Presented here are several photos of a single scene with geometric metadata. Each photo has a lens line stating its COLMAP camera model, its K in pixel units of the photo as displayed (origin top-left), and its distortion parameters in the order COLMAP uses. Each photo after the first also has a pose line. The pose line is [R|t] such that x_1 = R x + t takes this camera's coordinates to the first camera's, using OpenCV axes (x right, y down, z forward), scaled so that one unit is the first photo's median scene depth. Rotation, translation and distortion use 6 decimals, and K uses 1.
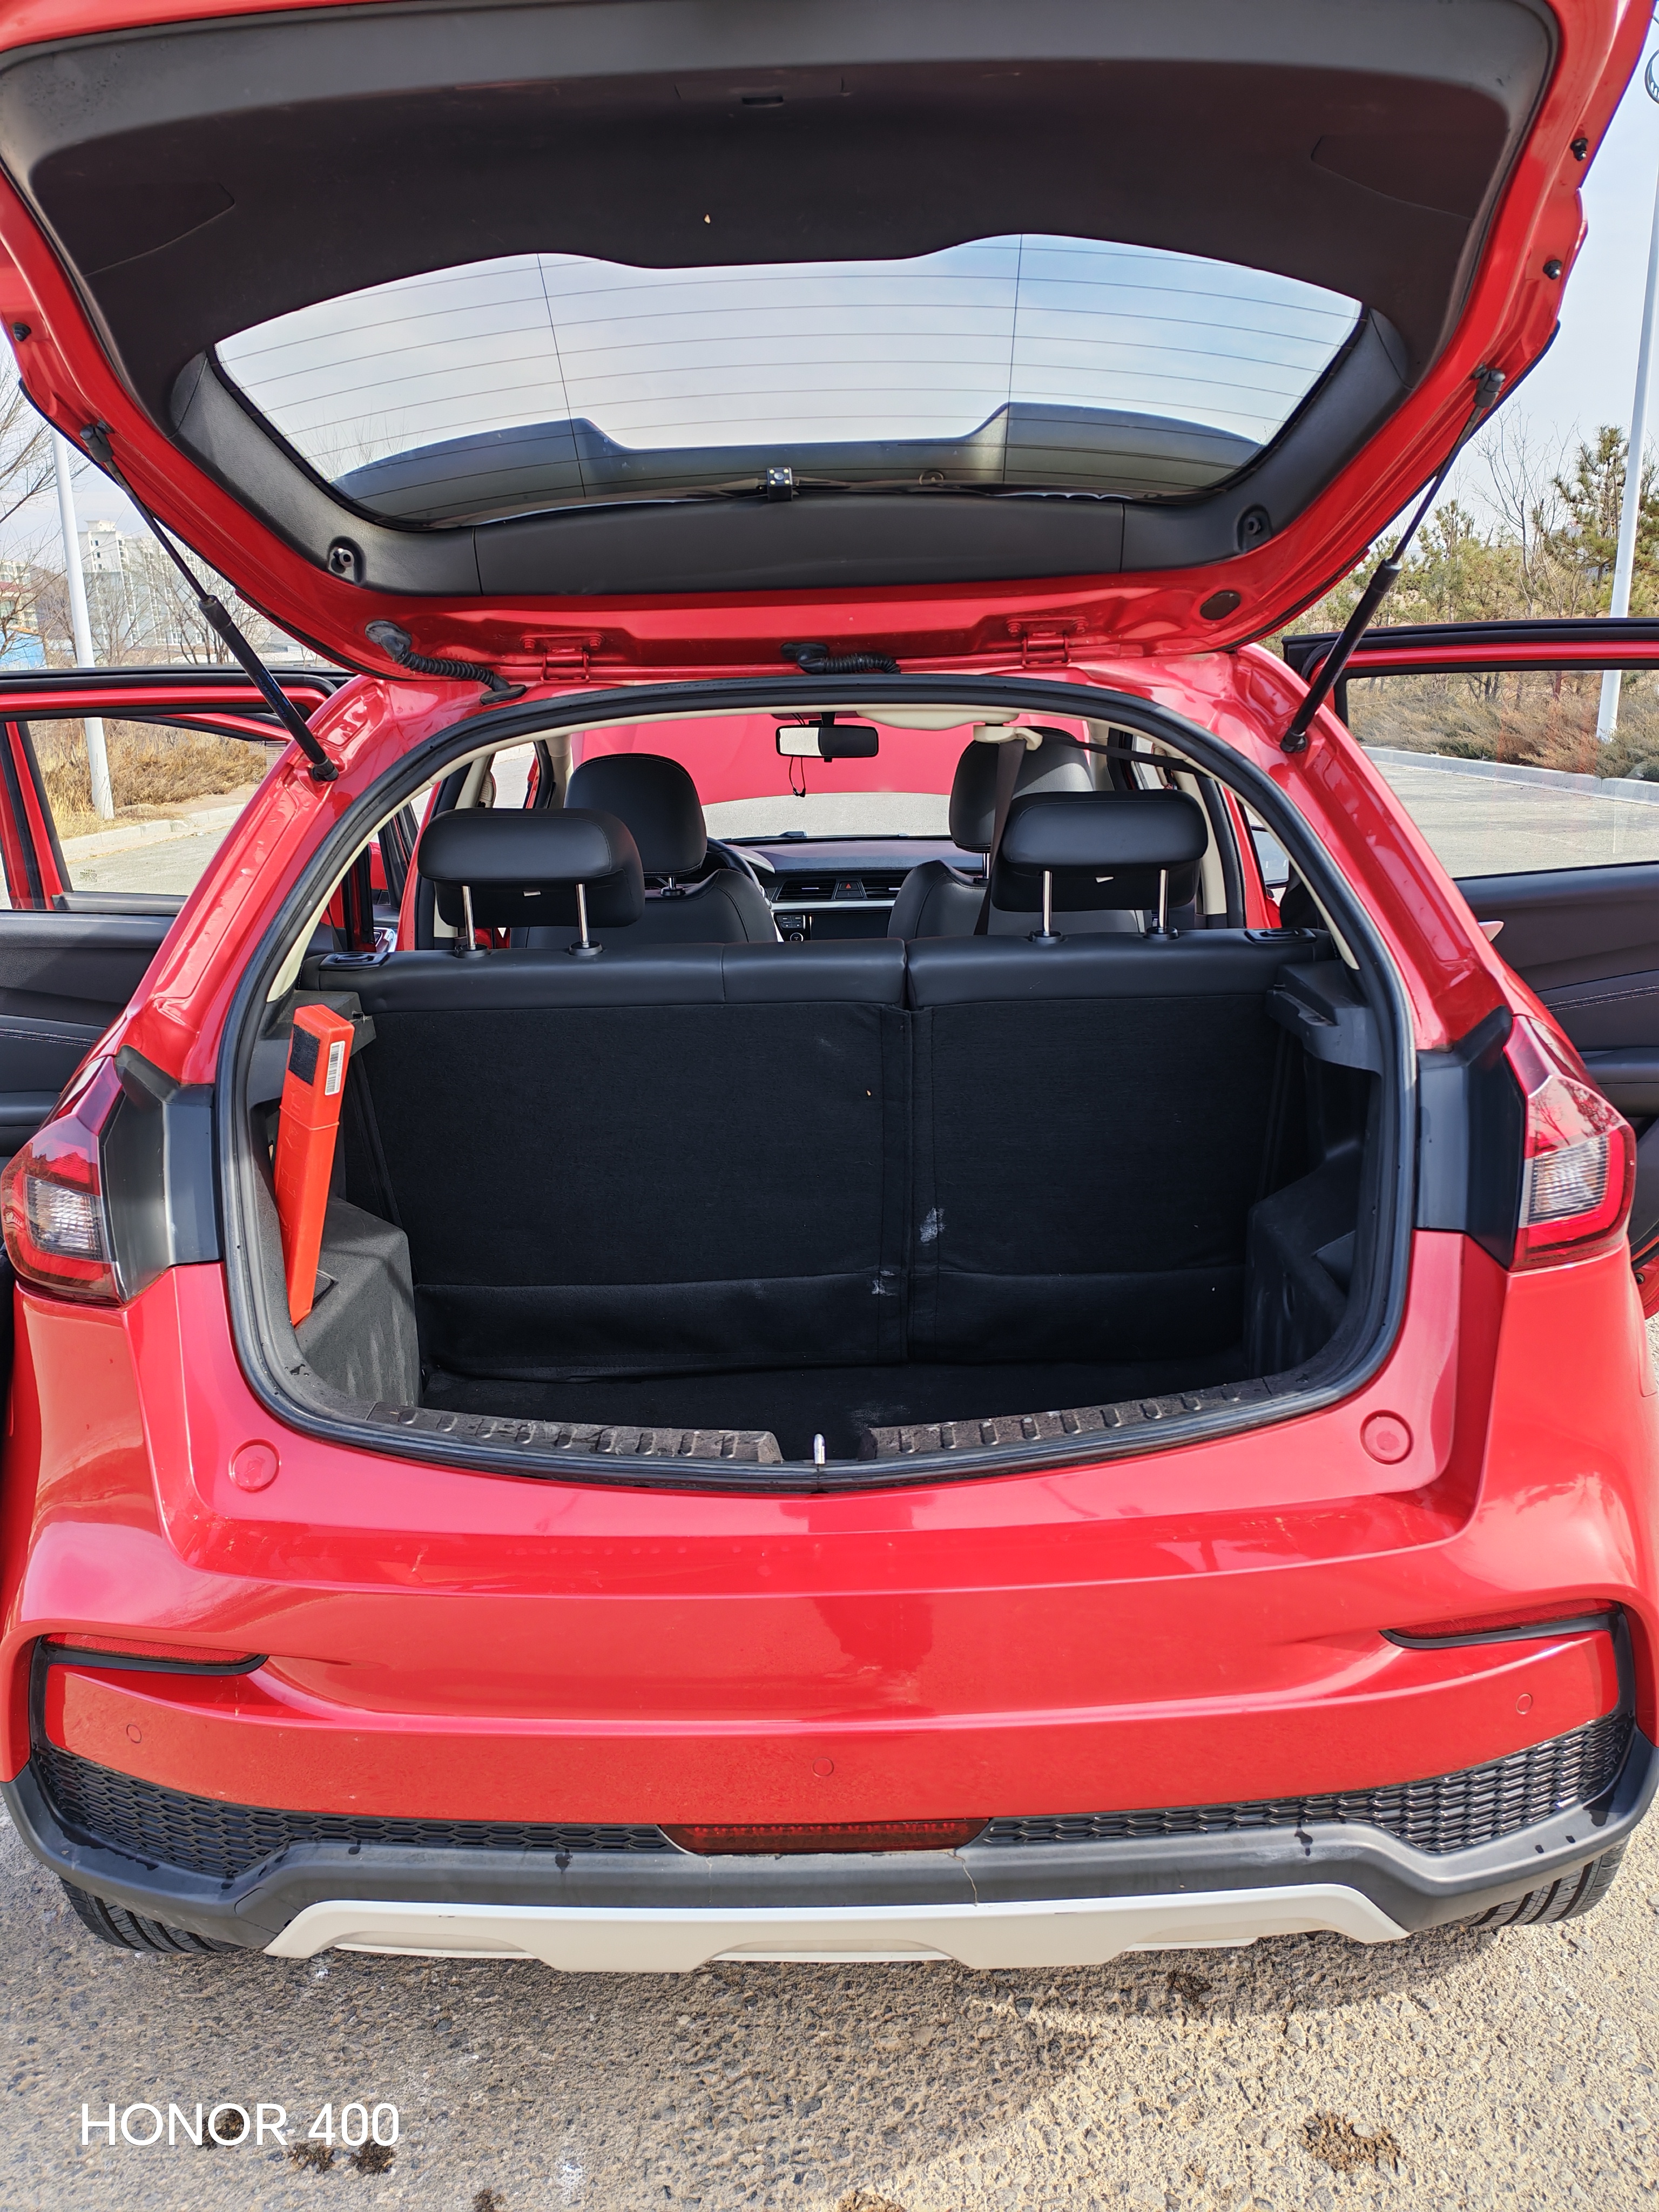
lens RADIAL K [[1689.3, 0, 820.2], [0, 1689.3, 1103.6], [0, 0, 1]] dist [0.069122, -0.089475]
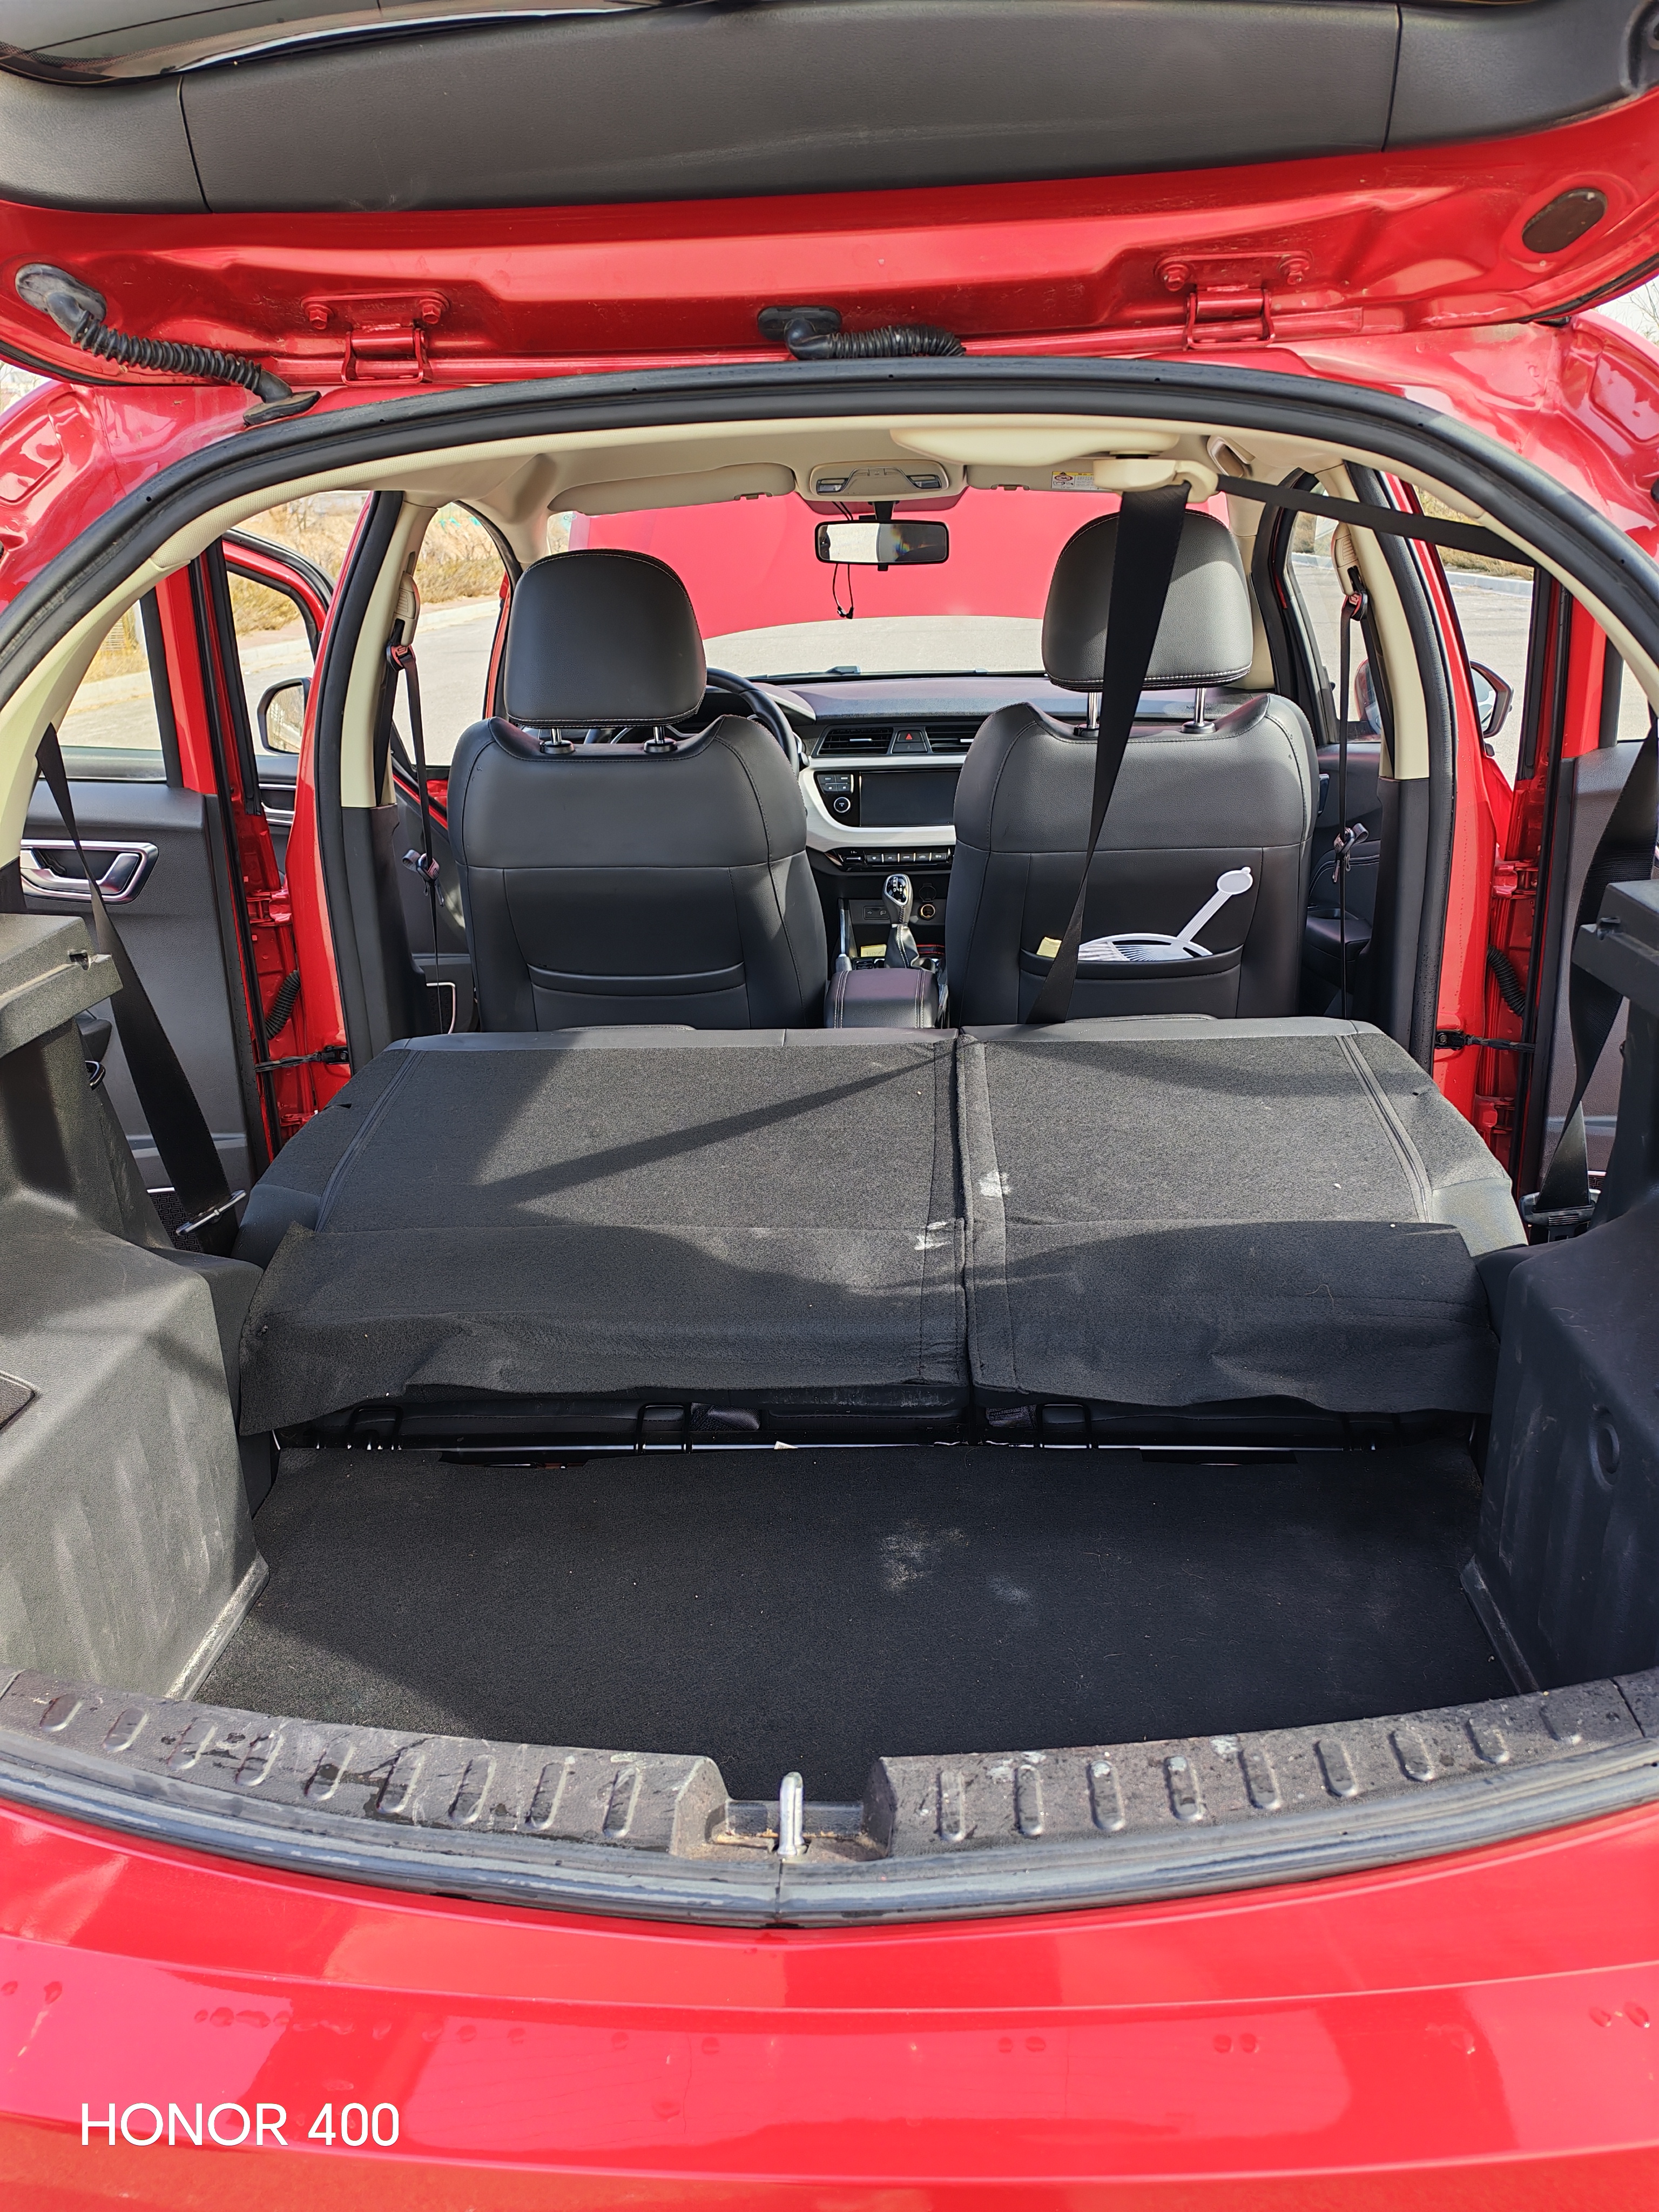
lens RADIAL K [[1605.4, 0, 829.5], [0, 1605.4, 1106.0], [0, 0, 1]] dist [0.083604, -0.116512]
pose [[0.998957, 0.011990, -0.044048, 0.028007], [-0.007465, 0.994807, 0.101506, -0.062265], [0.045037, -0.101072, 0.993859, 0.436704]]
